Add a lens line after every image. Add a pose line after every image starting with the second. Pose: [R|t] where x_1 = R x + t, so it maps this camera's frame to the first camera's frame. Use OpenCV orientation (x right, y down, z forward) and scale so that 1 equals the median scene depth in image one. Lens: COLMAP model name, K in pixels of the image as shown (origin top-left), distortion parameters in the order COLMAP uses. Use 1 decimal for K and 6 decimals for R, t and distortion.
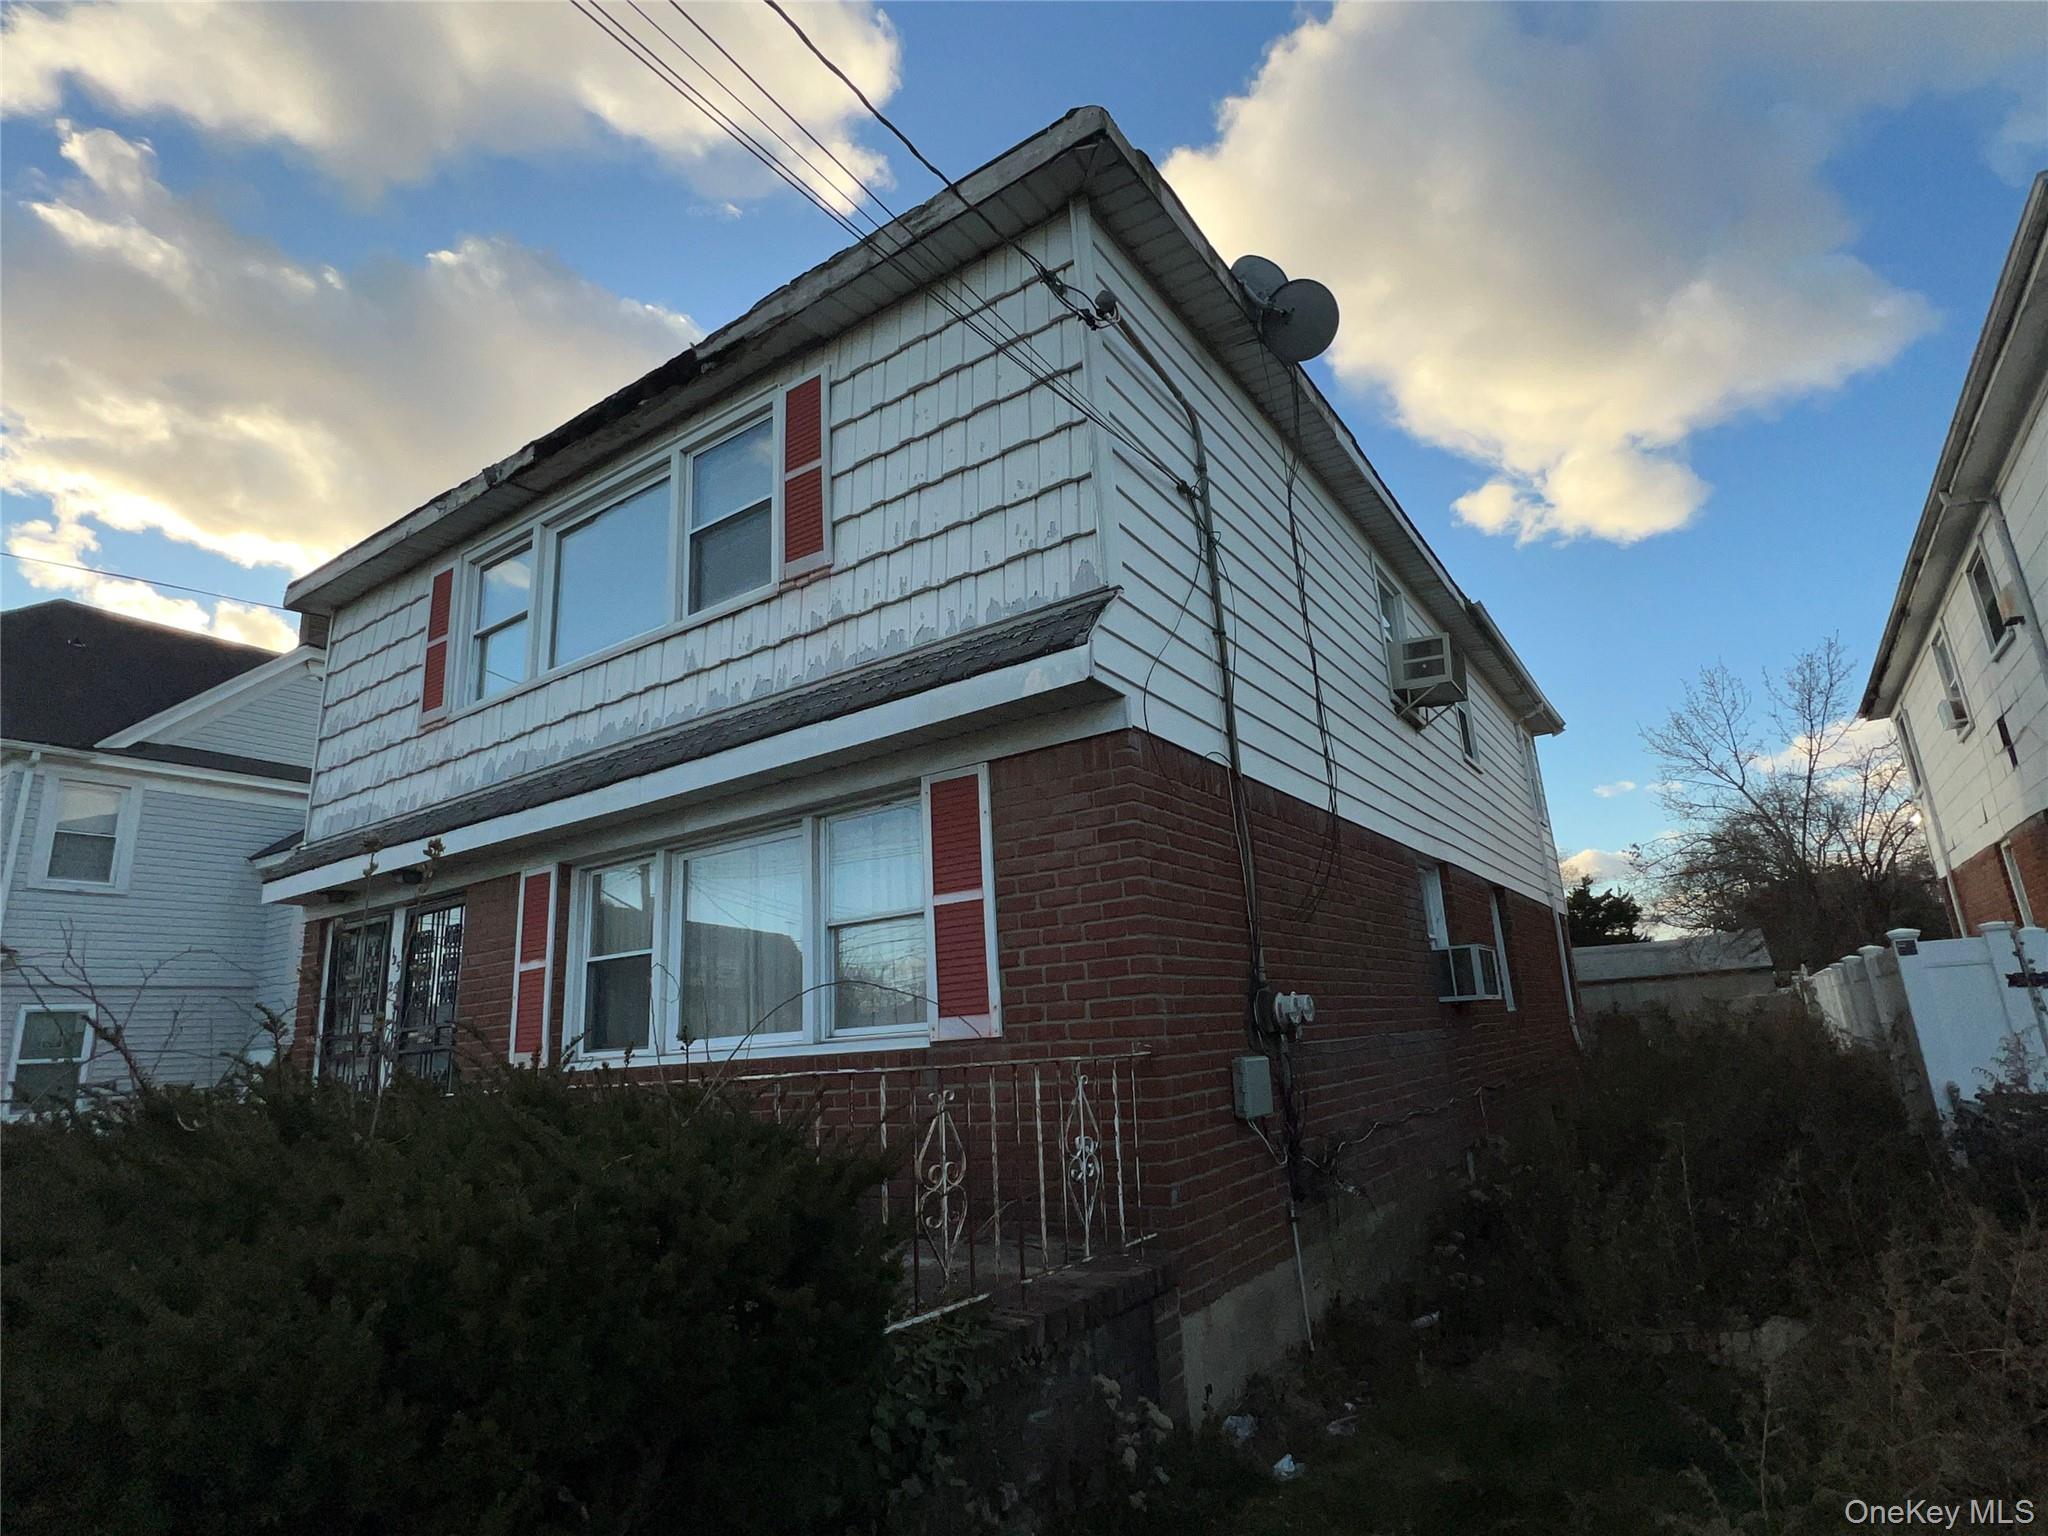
lens RADIAL K [[1055.8, 0, 1024.0], [0, 1055.8, 768.0], [0, 0, 1]] dist [0.002744, 0.000504]
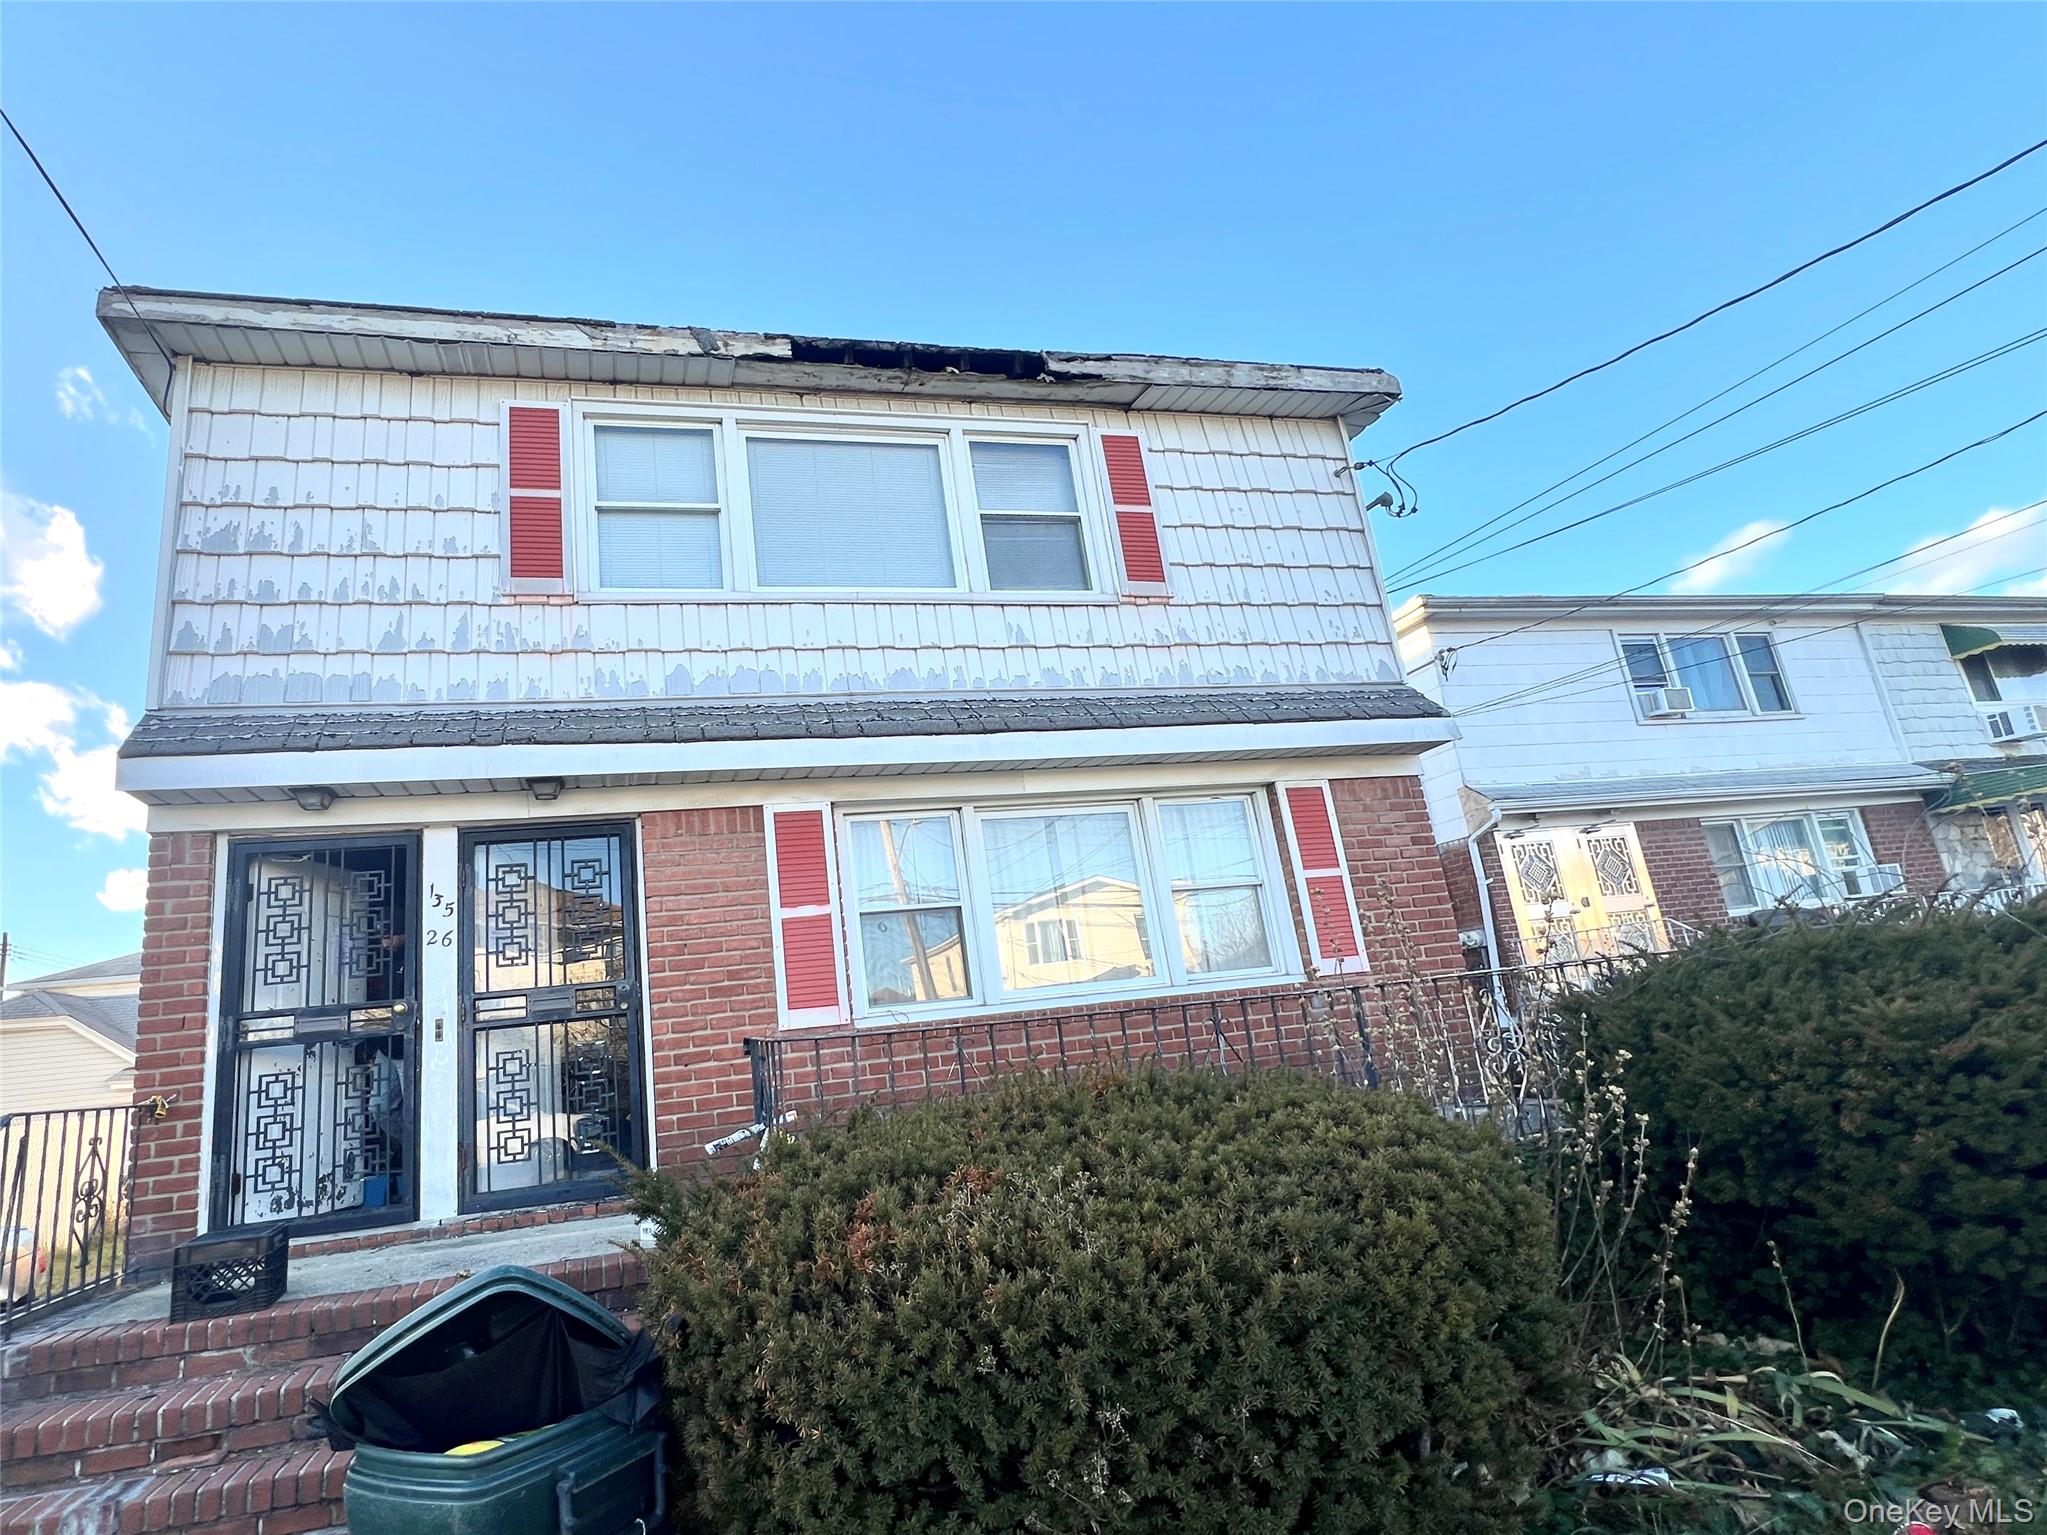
lens RADIAL K [[934.1, 0, 936.8], [0, 934.1, 818.8], [0, 0, 1]] dist [-0.001873, -0.000272]
pose [[0.694935, 0.150780, 0.703087, -1.048631], [-0.123534, 0.988266, -0.089836, 0.183943], [-0.708382, -0.024425, 0.705406, 0.409215]]
